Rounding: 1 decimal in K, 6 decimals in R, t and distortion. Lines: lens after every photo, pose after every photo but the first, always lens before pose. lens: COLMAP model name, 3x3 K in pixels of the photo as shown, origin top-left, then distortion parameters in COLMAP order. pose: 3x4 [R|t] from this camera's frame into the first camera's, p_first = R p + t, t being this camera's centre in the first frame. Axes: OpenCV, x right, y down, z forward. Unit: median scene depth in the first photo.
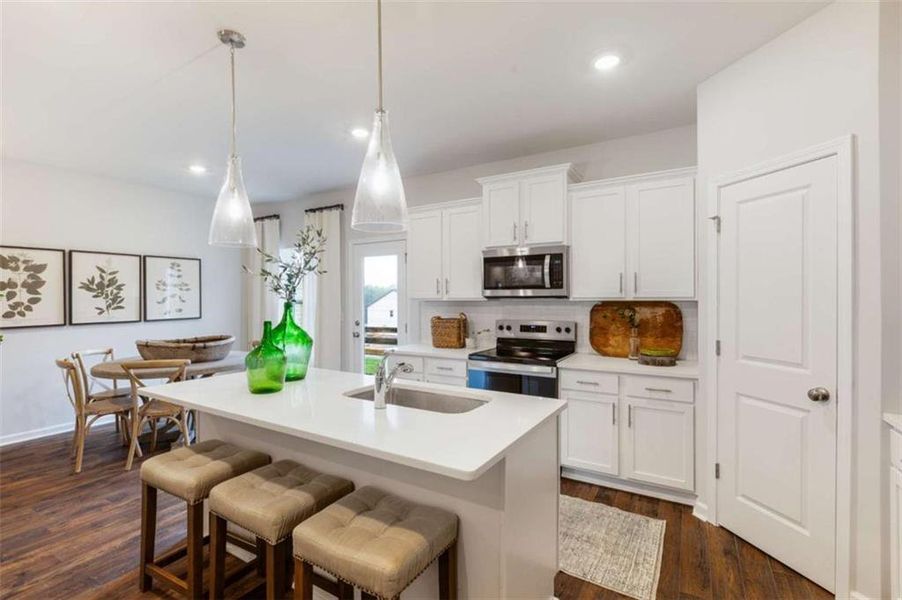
lens RADIAL K [[407.2, 0, 449.6], [0, 407.2, 305.2], [0, 0, 1]] dist [-0.005139, -0.001397]
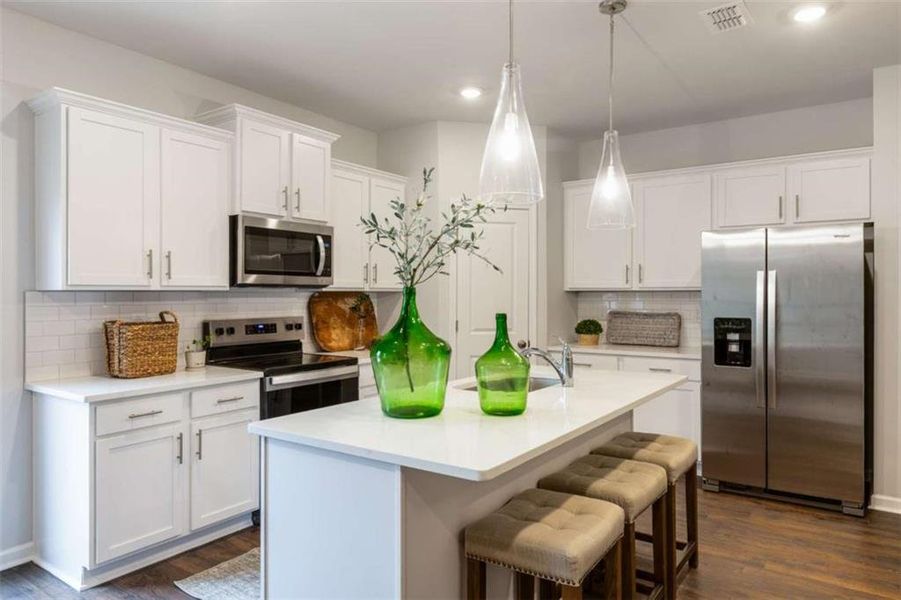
lens RADIAL K [[576.2, 0, 451.5], [0, 576.2, 290.3], [0, 0, 1]] dist [0.009384, 0.001404]
pose [[0.086702, 0.010011, 0.996184, -0.858250], [0.019668, 0.999737, -0.011759, 0.007535], [-0.996040, 0.020613, 0.086483, 0.600789]]
